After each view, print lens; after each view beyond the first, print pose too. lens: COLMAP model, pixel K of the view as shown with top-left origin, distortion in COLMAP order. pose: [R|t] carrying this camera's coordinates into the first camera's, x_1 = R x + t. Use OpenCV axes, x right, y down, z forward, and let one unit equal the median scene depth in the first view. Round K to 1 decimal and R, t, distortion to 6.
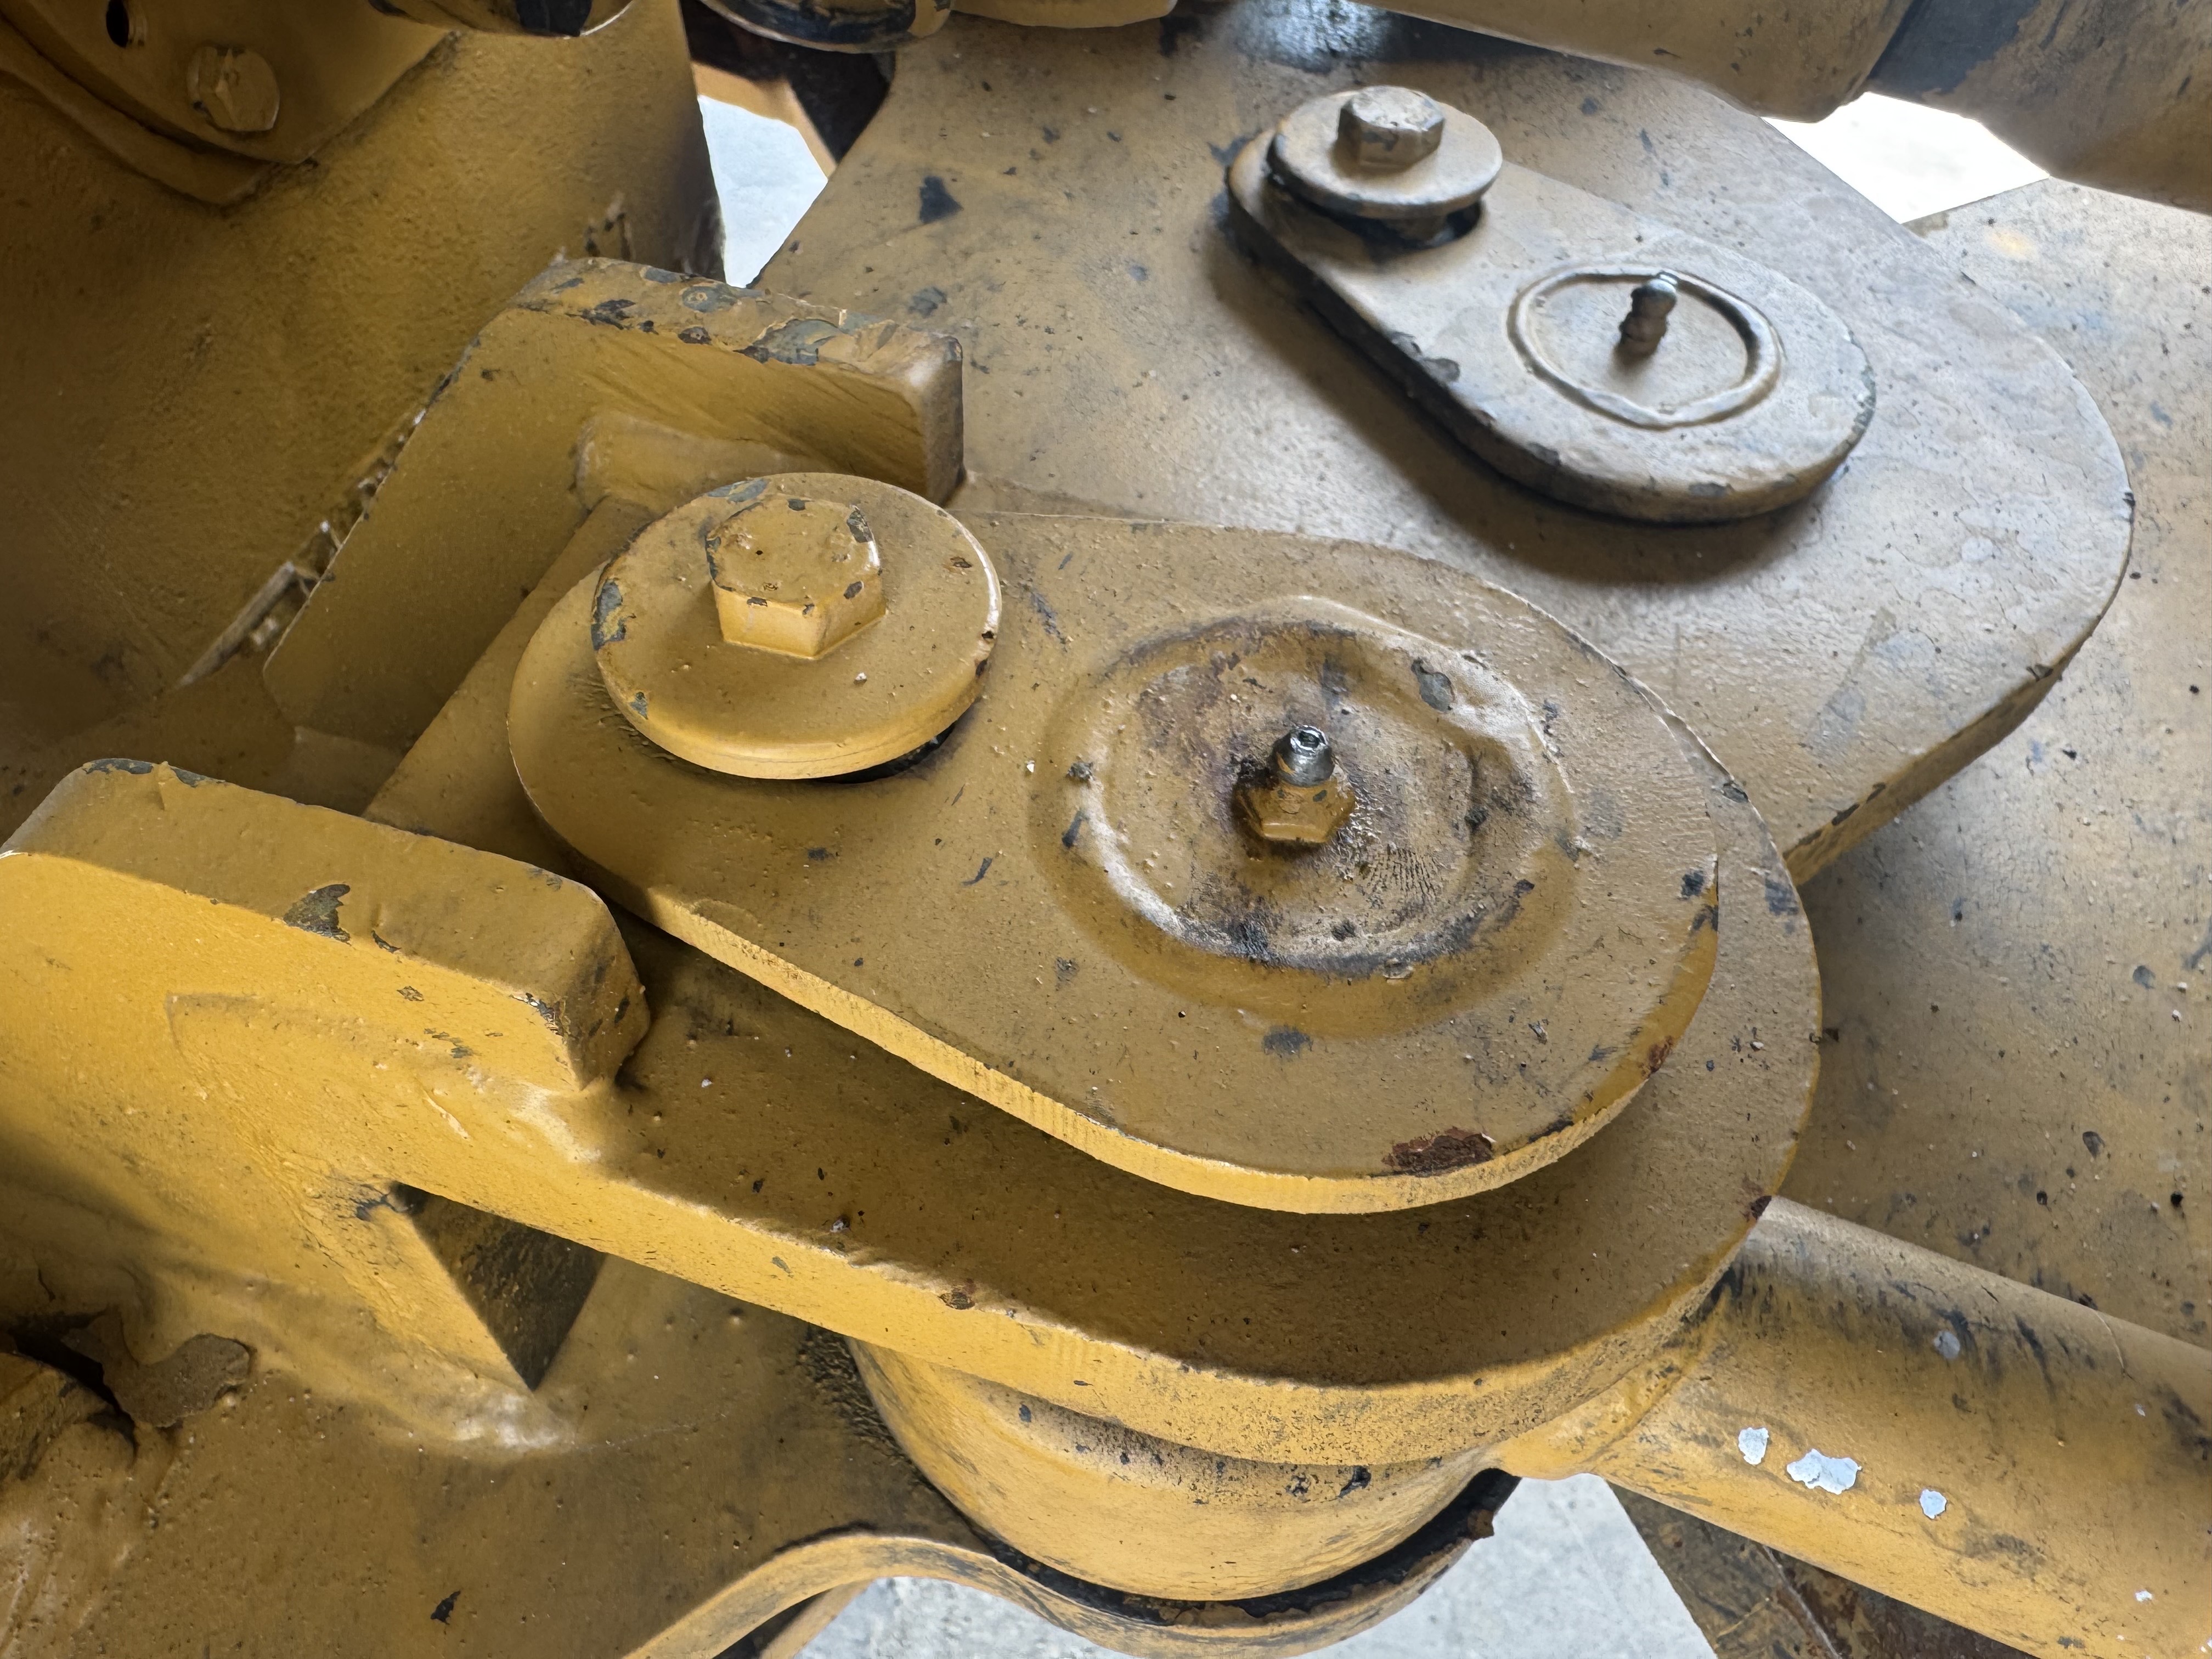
lens RADIAL K [[1575.5, 0, 1086.2], [0, 1575.5, 831.2], [0, 0, 1]] dist [-0.008919, 0.005819]
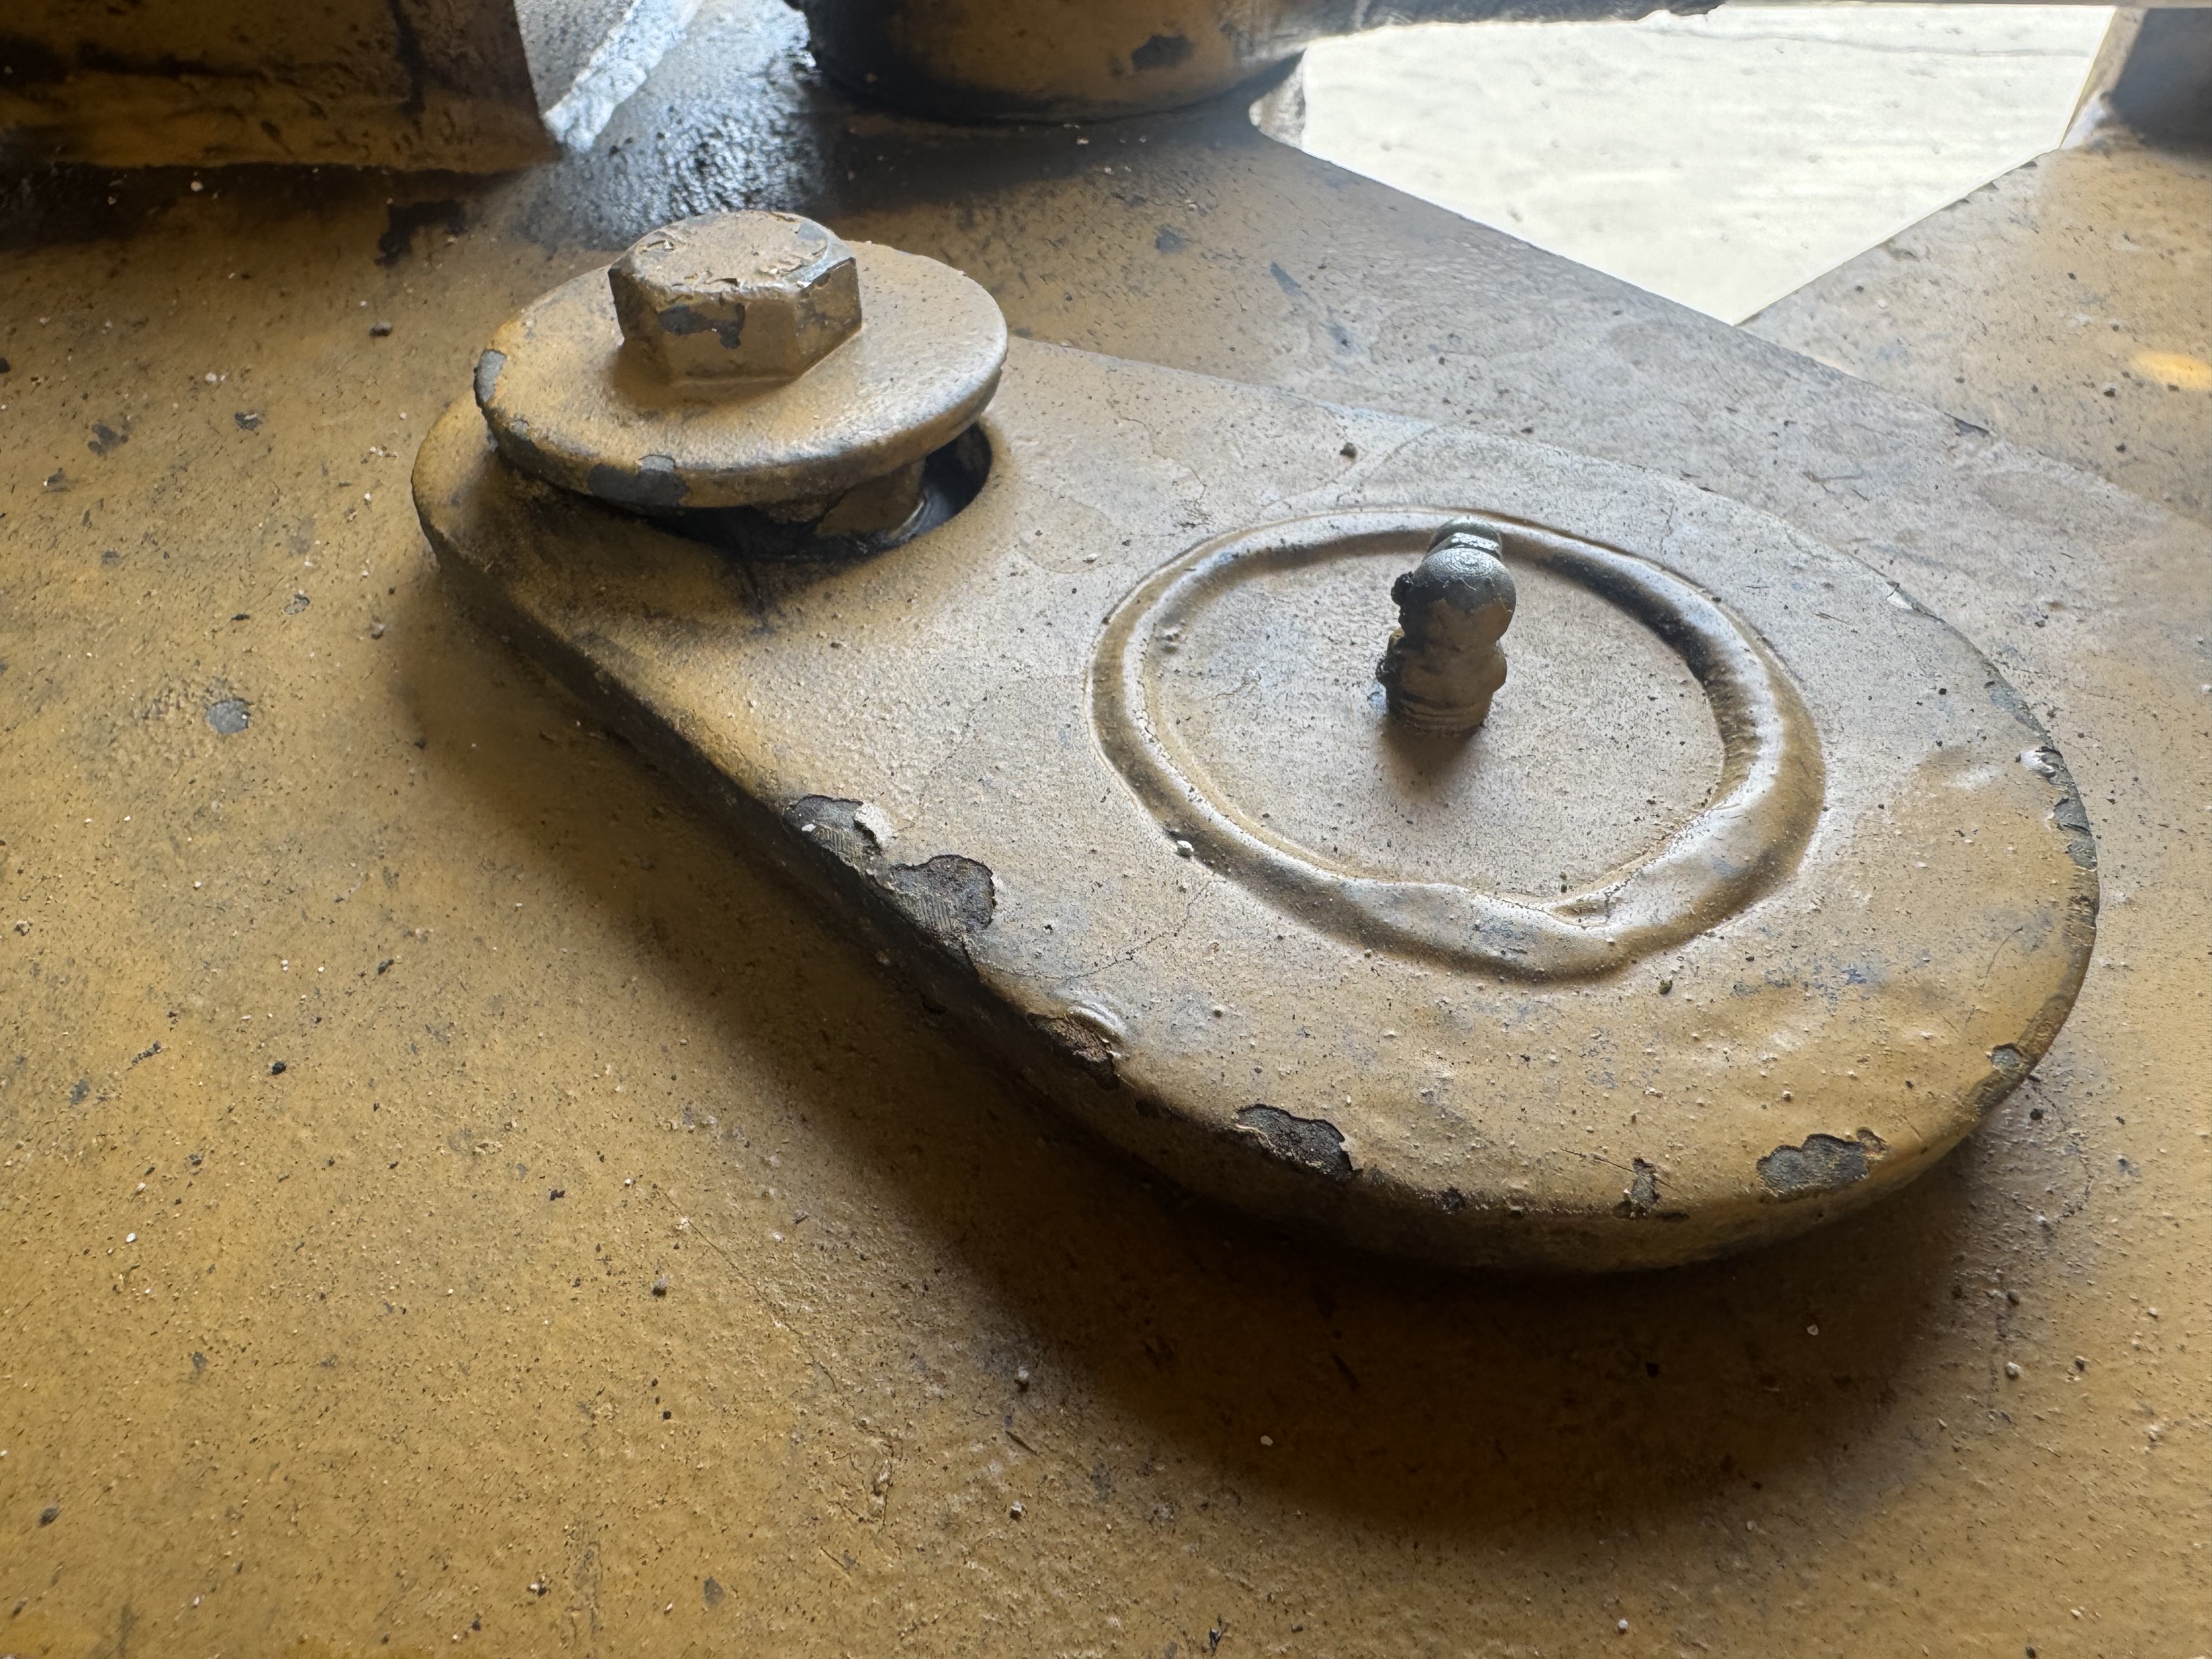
lens RADIAL K [[1575.5, 0, 1104.3], [0, 1575.5, 830.3], [0, 0, 1]] dist [-0.008919, 0.005819]
pose [[0.960432, -0.199161, 0.194695, 0.182908], [0.226526, 0.965288, -0.130022, -0.238124], [-0.162041, 0.168980, 0.972208, 0.613527]]
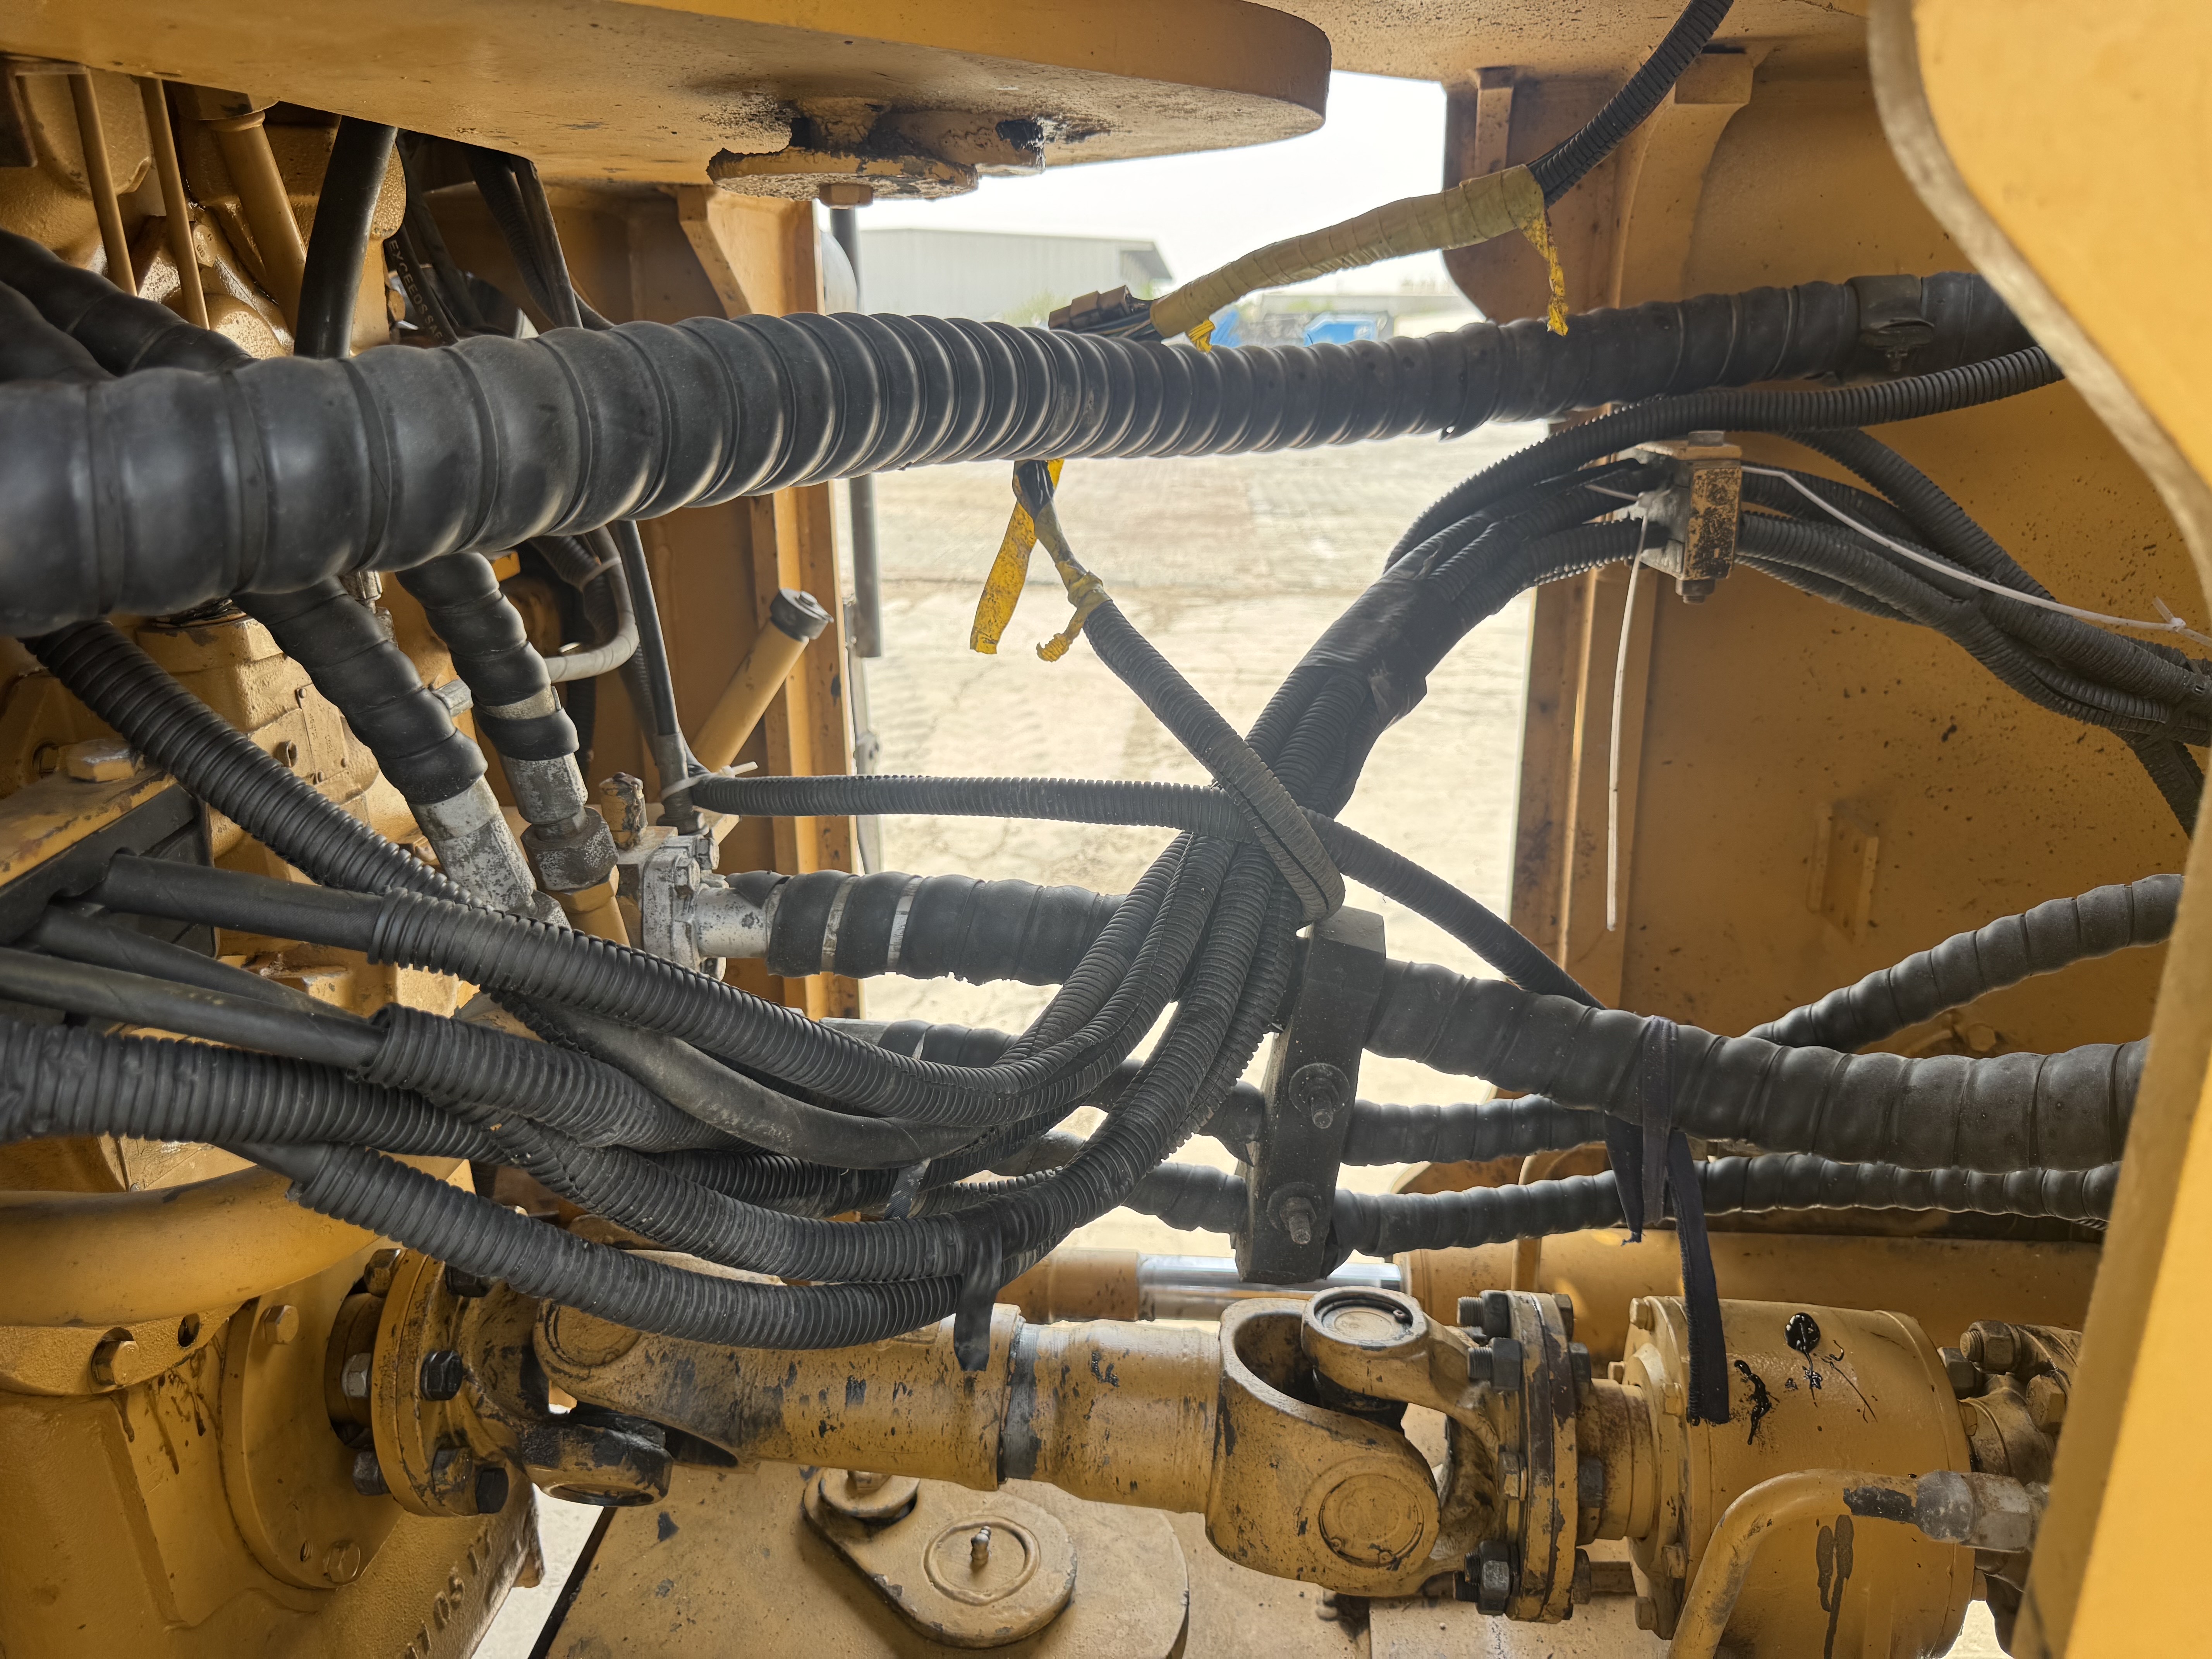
lens RADIAL K [[1575.5, 0, 1111.1], [0, 1575.5, 847.0], [0, 0, 1]] dist [-0.008919, 0.005819]
pose [[0.972359, -0.100454, 0.210779, 0.147385], [0.201121, 0.818913, -0.537524, 0.111849], [-0.118613, 0.565058, 0.816481, -1.457755]]
